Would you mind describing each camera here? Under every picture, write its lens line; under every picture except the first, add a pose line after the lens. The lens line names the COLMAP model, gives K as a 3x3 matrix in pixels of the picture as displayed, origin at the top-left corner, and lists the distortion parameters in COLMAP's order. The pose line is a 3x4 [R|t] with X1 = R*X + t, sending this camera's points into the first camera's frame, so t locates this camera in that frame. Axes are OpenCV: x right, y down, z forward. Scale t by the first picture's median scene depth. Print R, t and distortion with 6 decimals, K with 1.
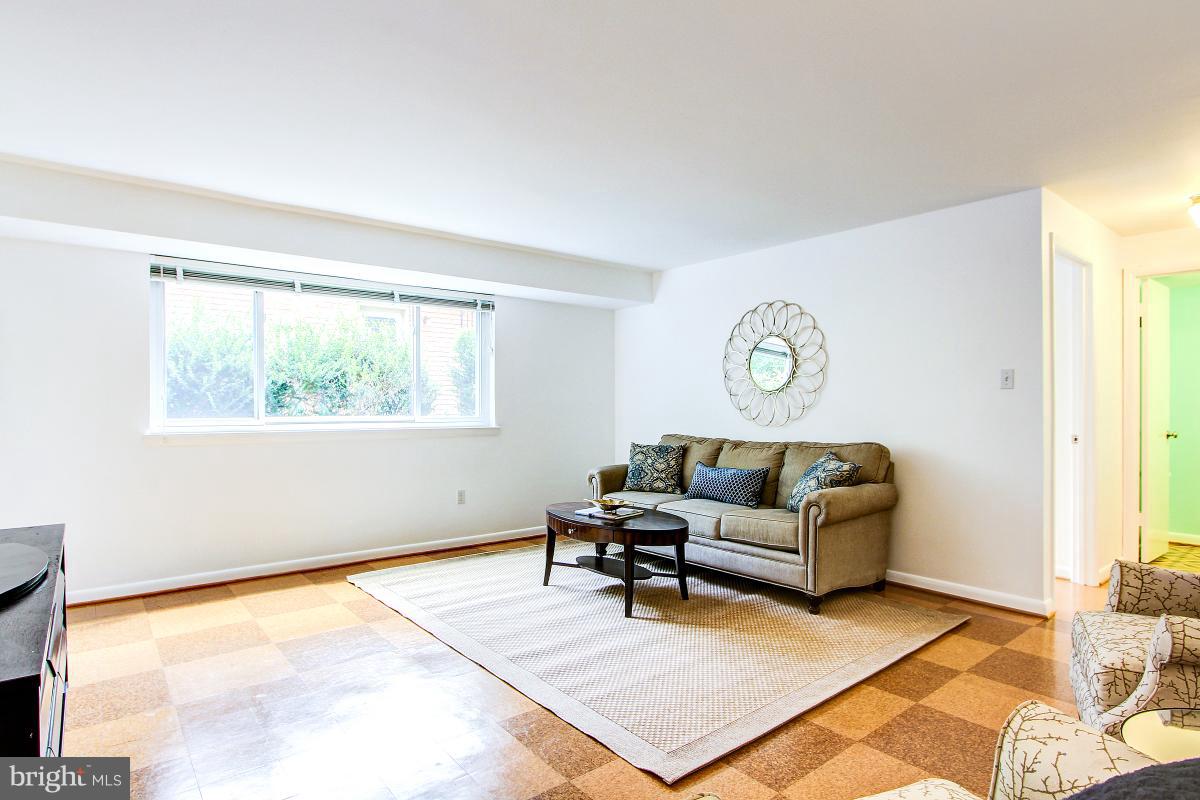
lens RADIAL K [[610.6, 0, 600.0], [0, 610.6, 400.0], [0, 0, 1]] dist [-0.016317, 0.000202]
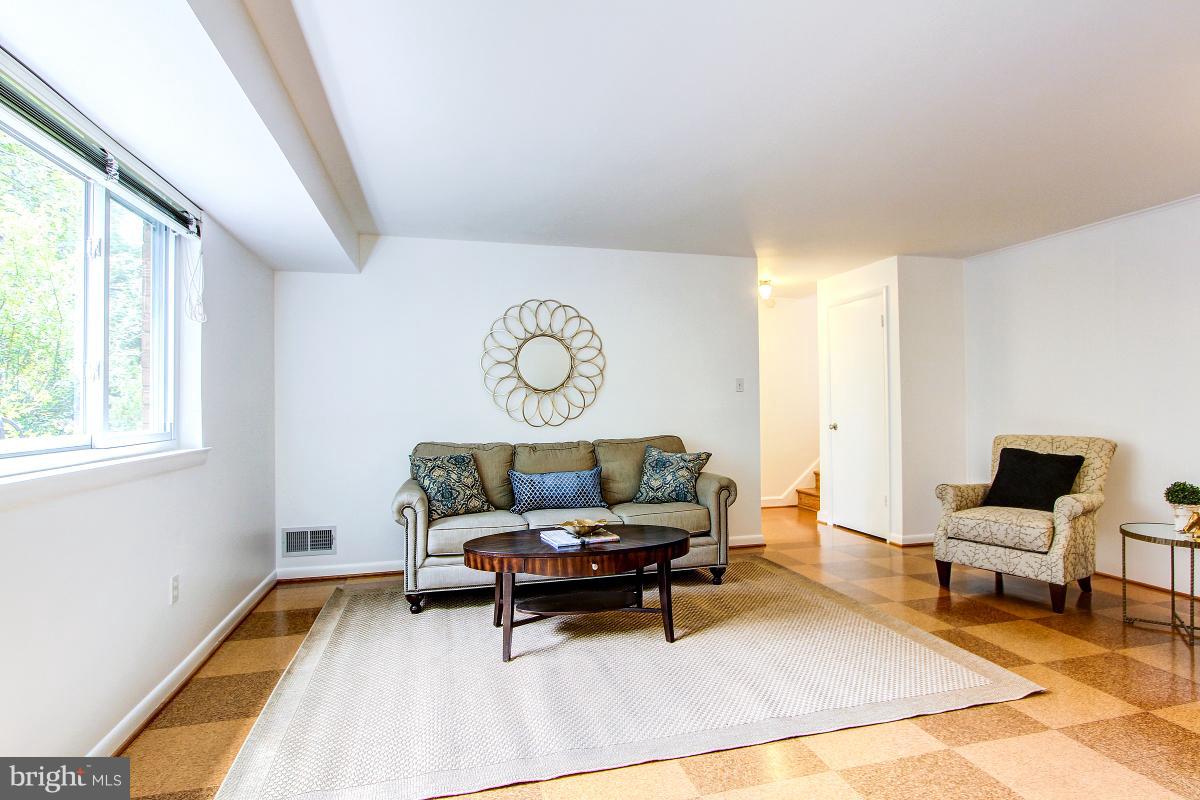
lens RADIAL K [[600.0, 0, 600.0], [0, 600.0, 400.0], [0, 0, 1]] dist [-0.034249, 0.000102]
pose [[0.451848, 0.007001, 0.892067, -0.560968], [0.004534, 0.999938, -0.010144, 0.009979], [-0.892083, 0.008628, 0.451789, 0.506069]]
